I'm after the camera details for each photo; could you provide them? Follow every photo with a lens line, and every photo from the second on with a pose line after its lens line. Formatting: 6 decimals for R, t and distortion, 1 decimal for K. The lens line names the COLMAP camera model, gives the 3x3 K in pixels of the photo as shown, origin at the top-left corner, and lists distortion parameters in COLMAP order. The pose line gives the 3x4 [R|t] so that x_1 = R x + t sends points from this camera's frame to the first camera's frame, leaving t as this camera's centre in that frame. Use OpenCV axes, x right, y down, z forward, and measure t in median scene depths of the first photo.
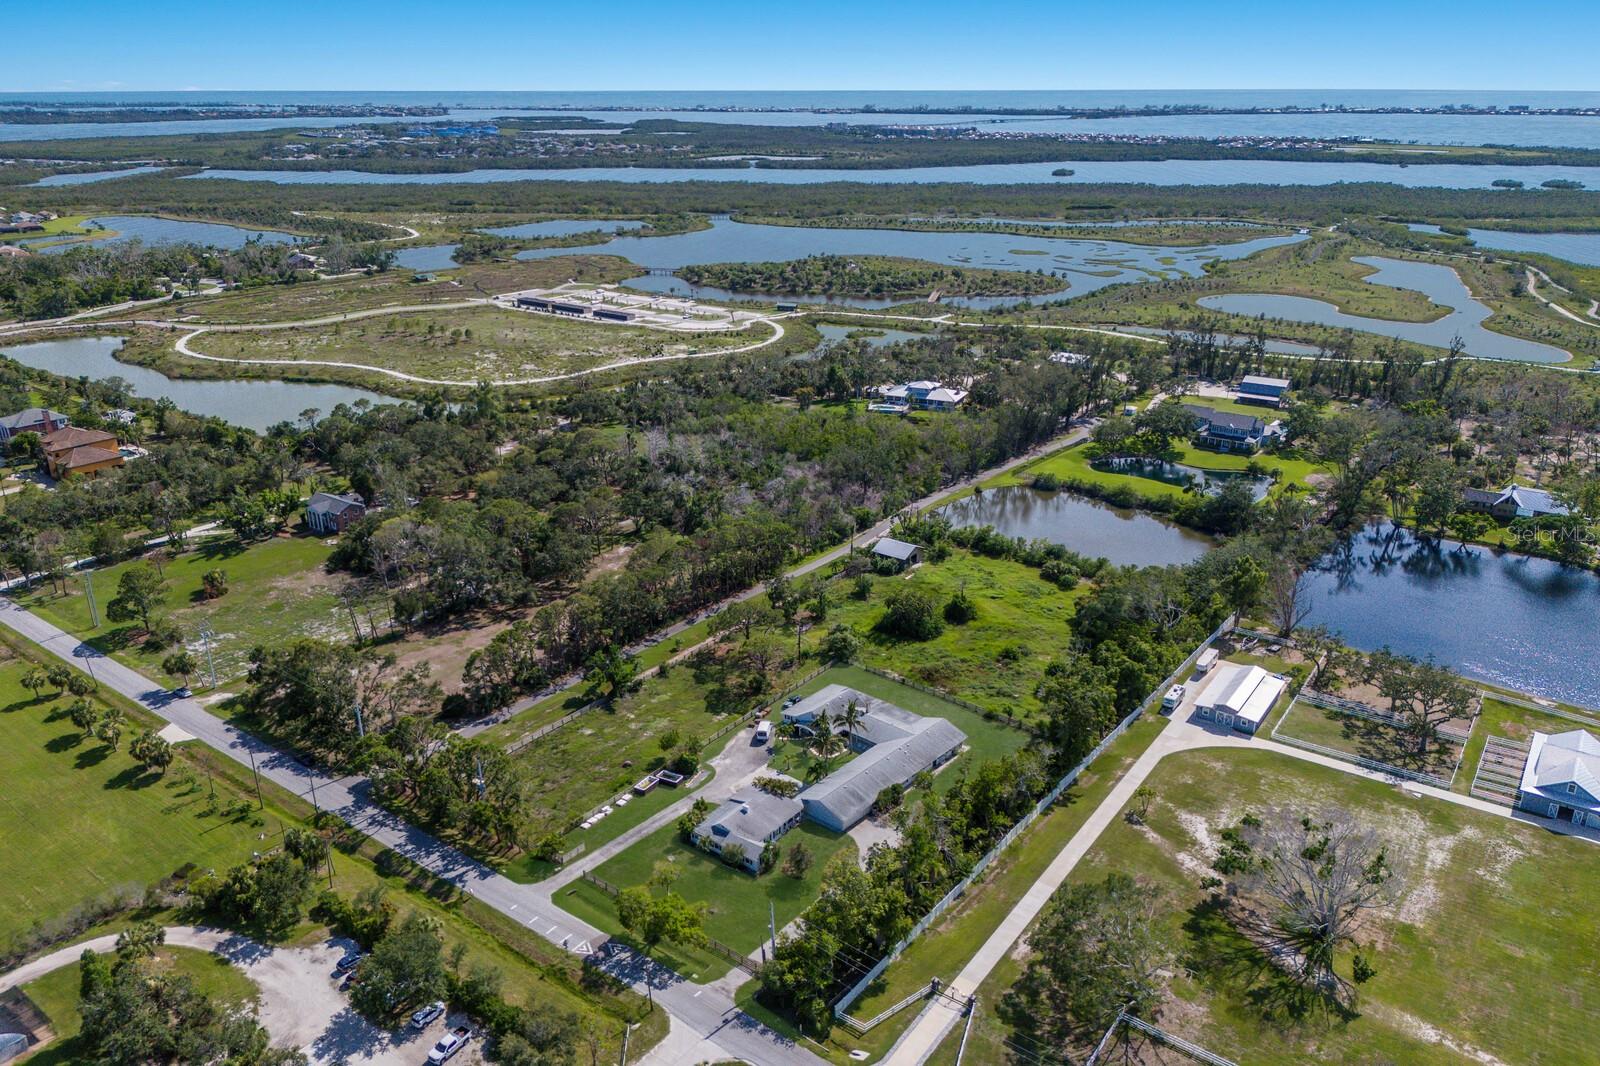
lens RADIAL K [[1192.8, 0, 796.1], [0, 1192.8, 536.9], [0, 0, 1]] dist [0.071015, -0.105145]
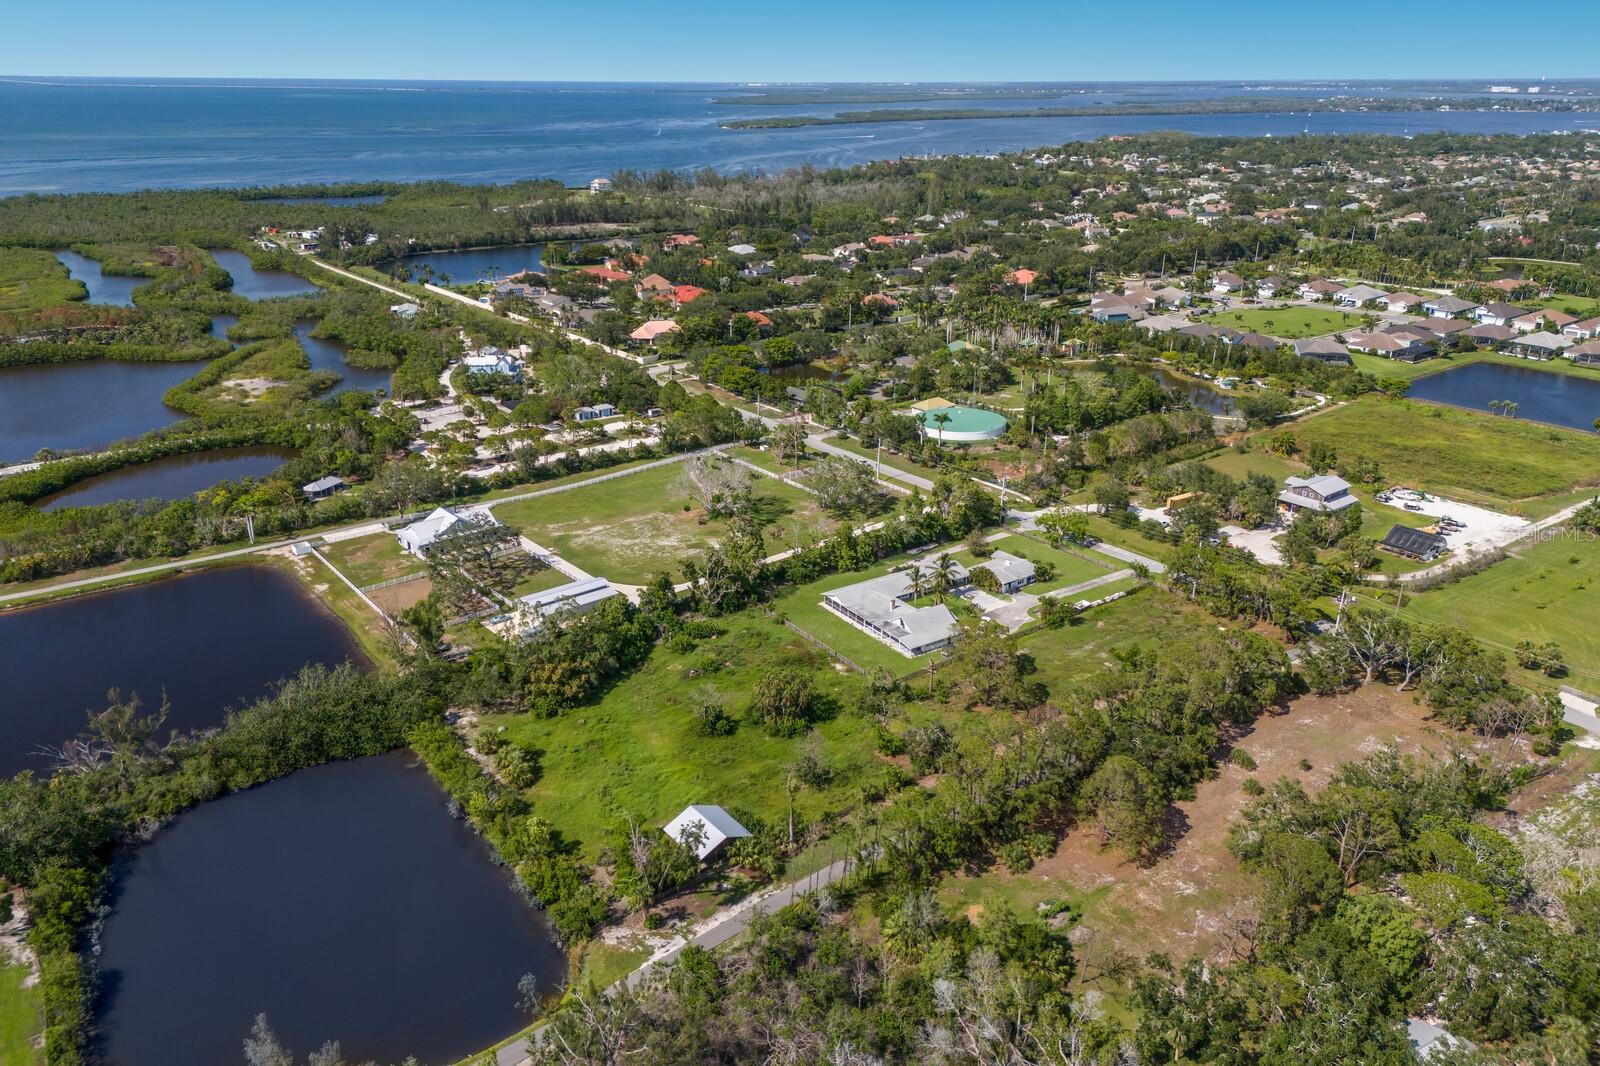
lens RADIAL K [[1168.9, 0, 798.3], [0, 1168.9, 530.2], [0, 0, 1]] dist [0.090390, -0.084490]
pose [[-0.966708, -0.091963, 0.238785, -0.085137], [0.089634, 0.752356, 0.652630, -0.491477], [-0.239669, 0.652306, -0.719066, 1.328587]]
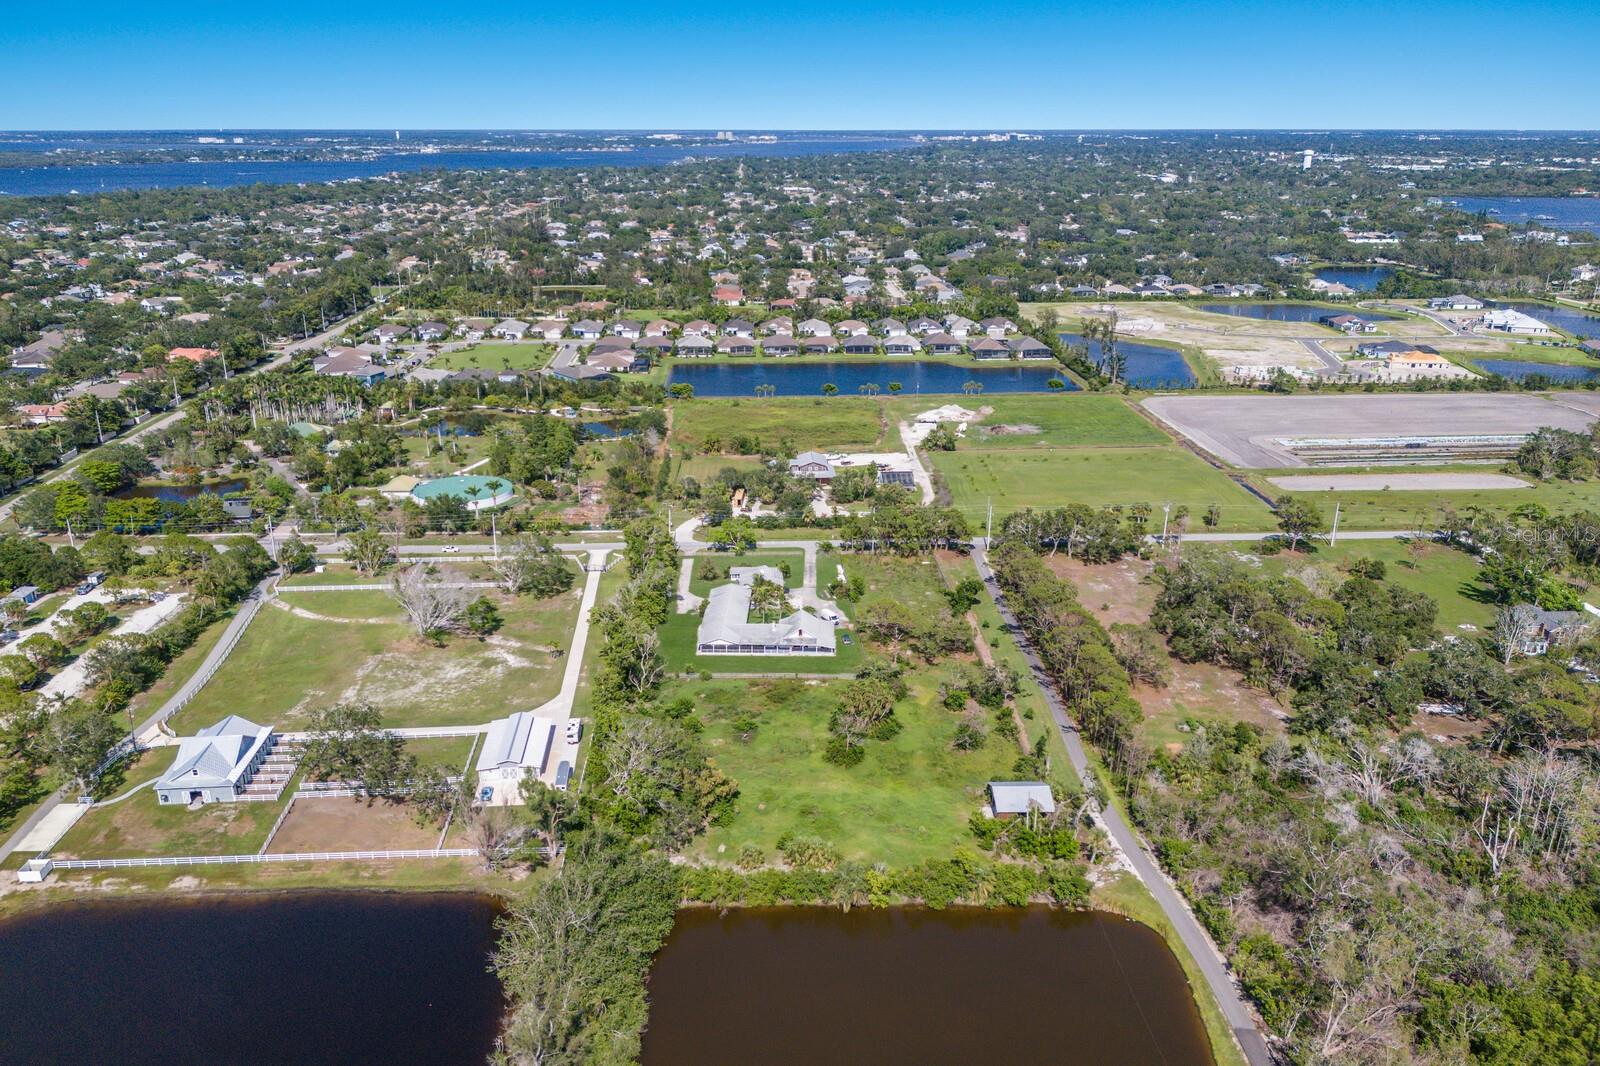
lens RADIAL K [[1185.7, 0, 791.7], [0, 1185.7, 605.2], [0, 0, 1]] dist [0.069036, -0.094108]
pose [[-0.770607, 0.238901, -0.590839, 0.581325], [-0.223098, 0.767301, 0.601229, -0.469727], [0.596986, 0.595127, -0.537989, 1.241199]]
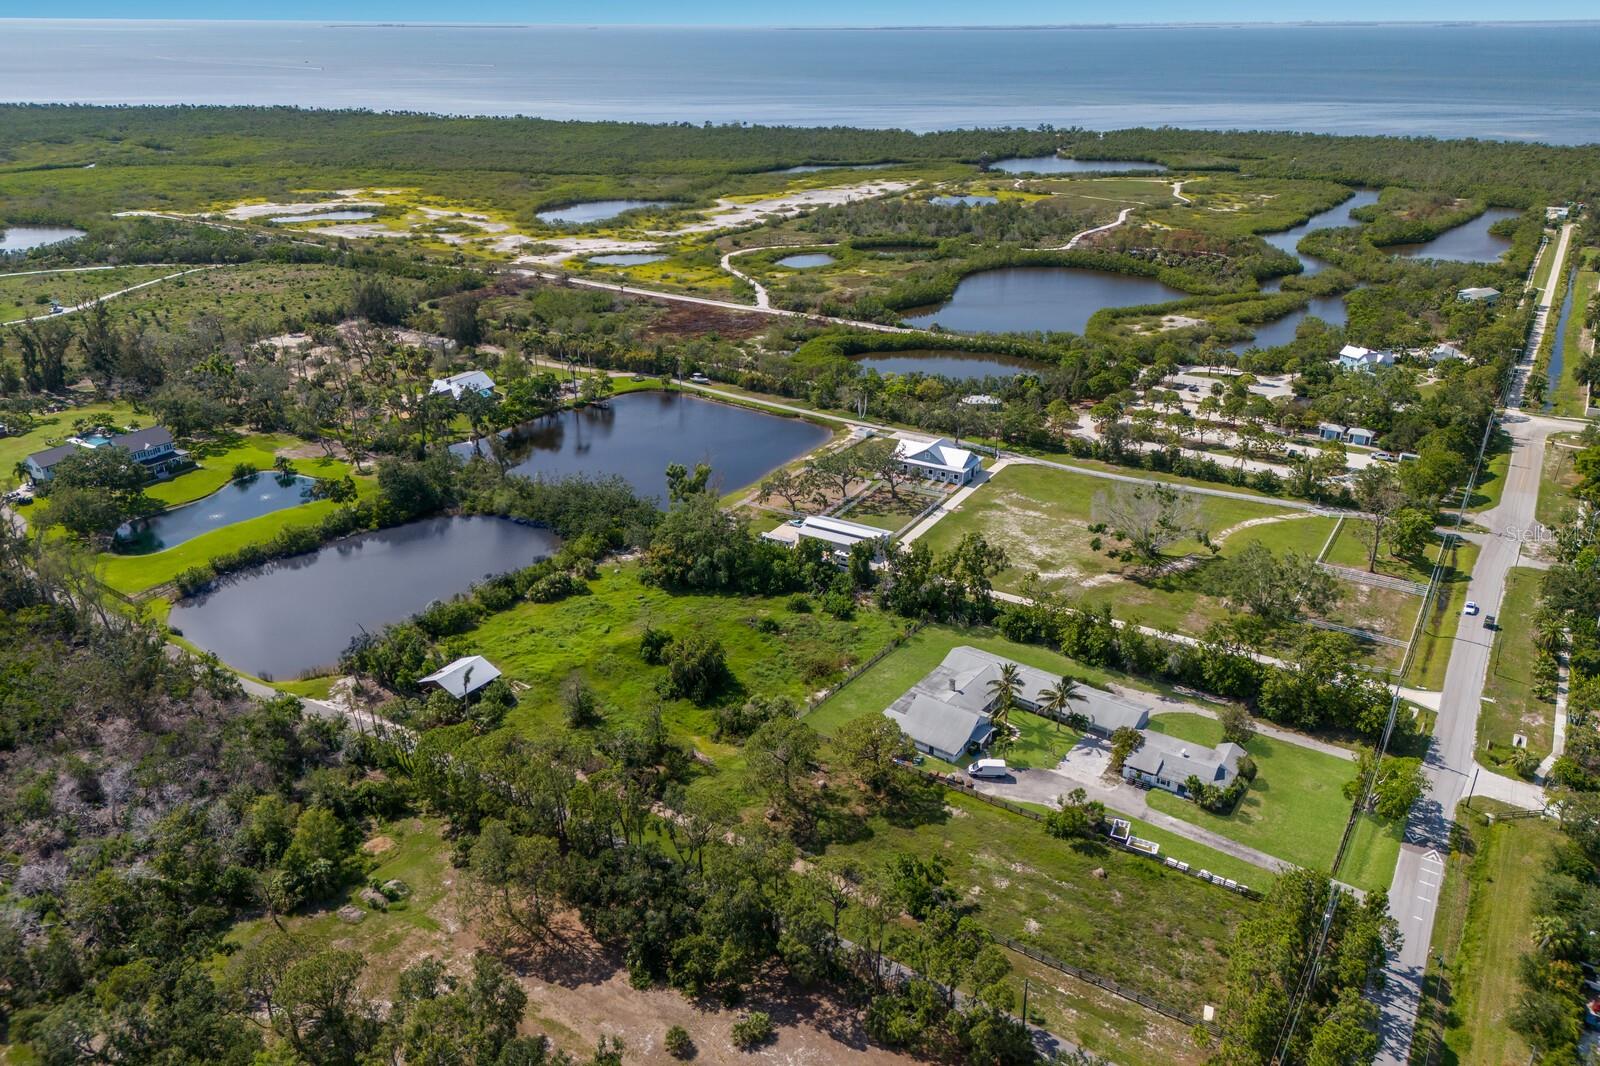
lens RADIAL K [[1168.9, 0, 798.3], [0, 1168.9, 530.2], [0, 0, 1]] dist [0.090390, -0.084490]
pose [[-0.084015, -0.394001, 0.915262, -0.529618], [0.348369, 0.848935, 0.397427, -0.268837], [-0.933585, 0.352239, 0.065934, 0.747604]]
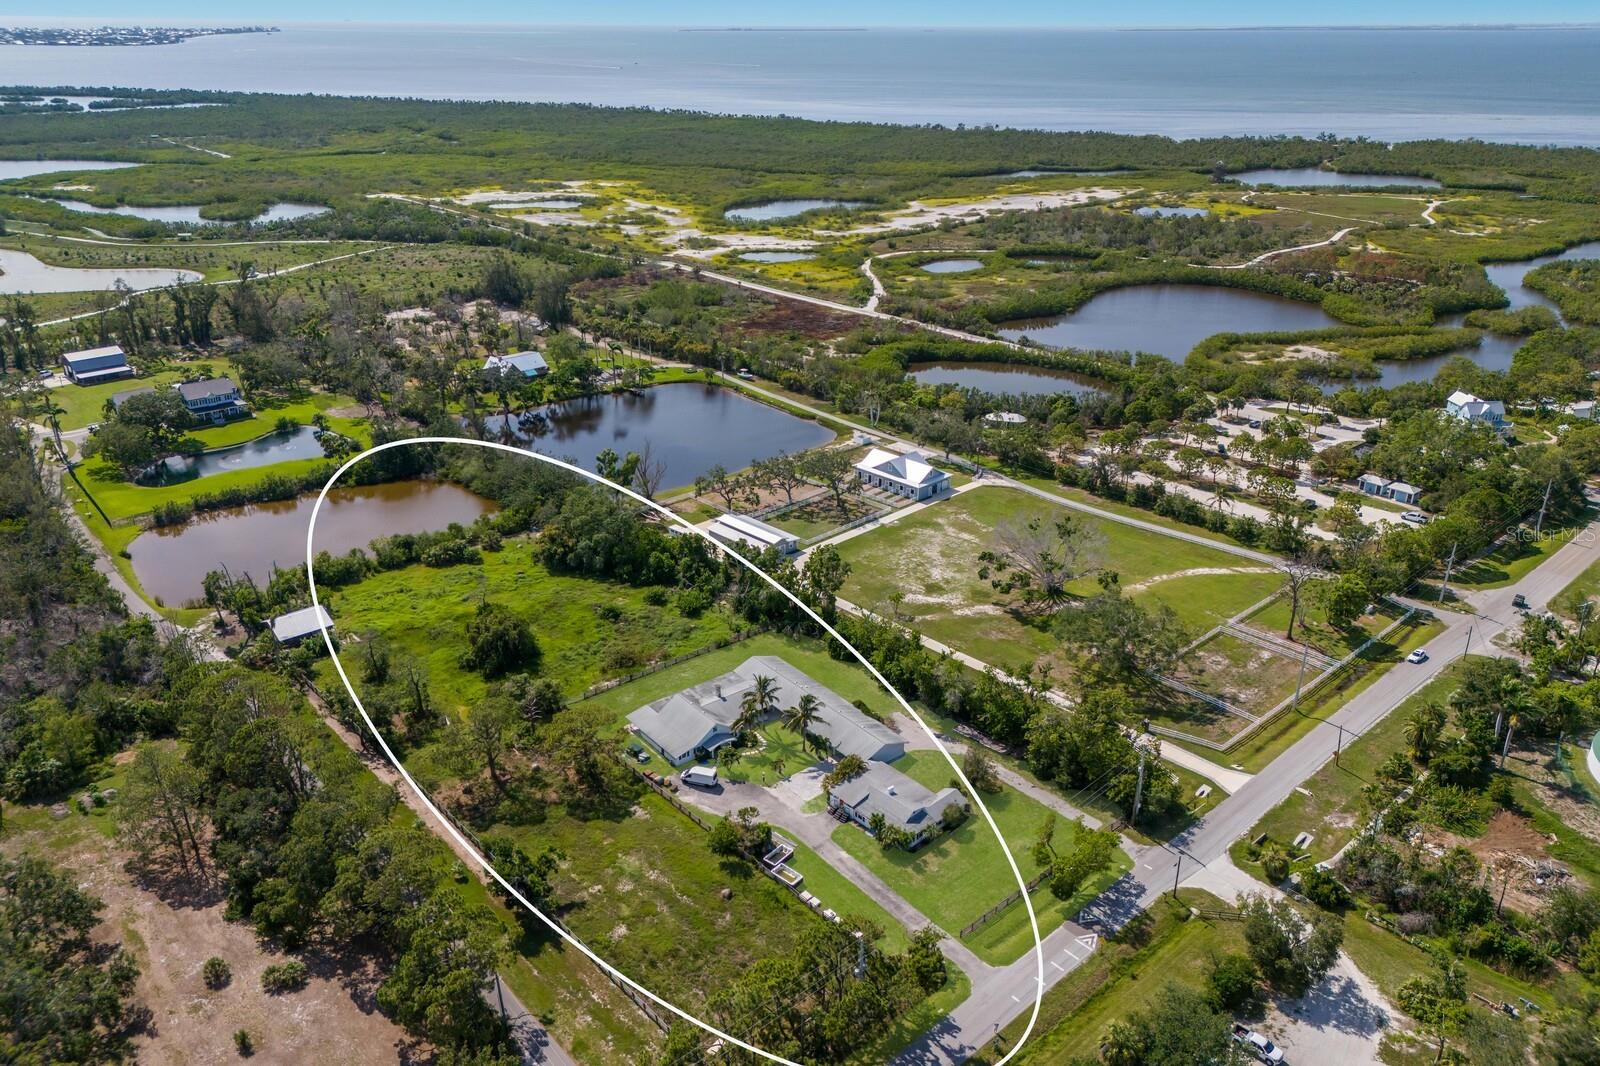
lens RADIAL K [[1172.3, 0, 800.0], [0, 1172.3, 533.0], [0, 0, 1]] dist [0.092028, -0.092522]
pose [[0.178879, -0.388228, 0.904036, -0.516219], [0.340762, 0.886431, 0.313242, -0.167541], [-0.922975, 0.252029, 0.290858, 0.480280]]
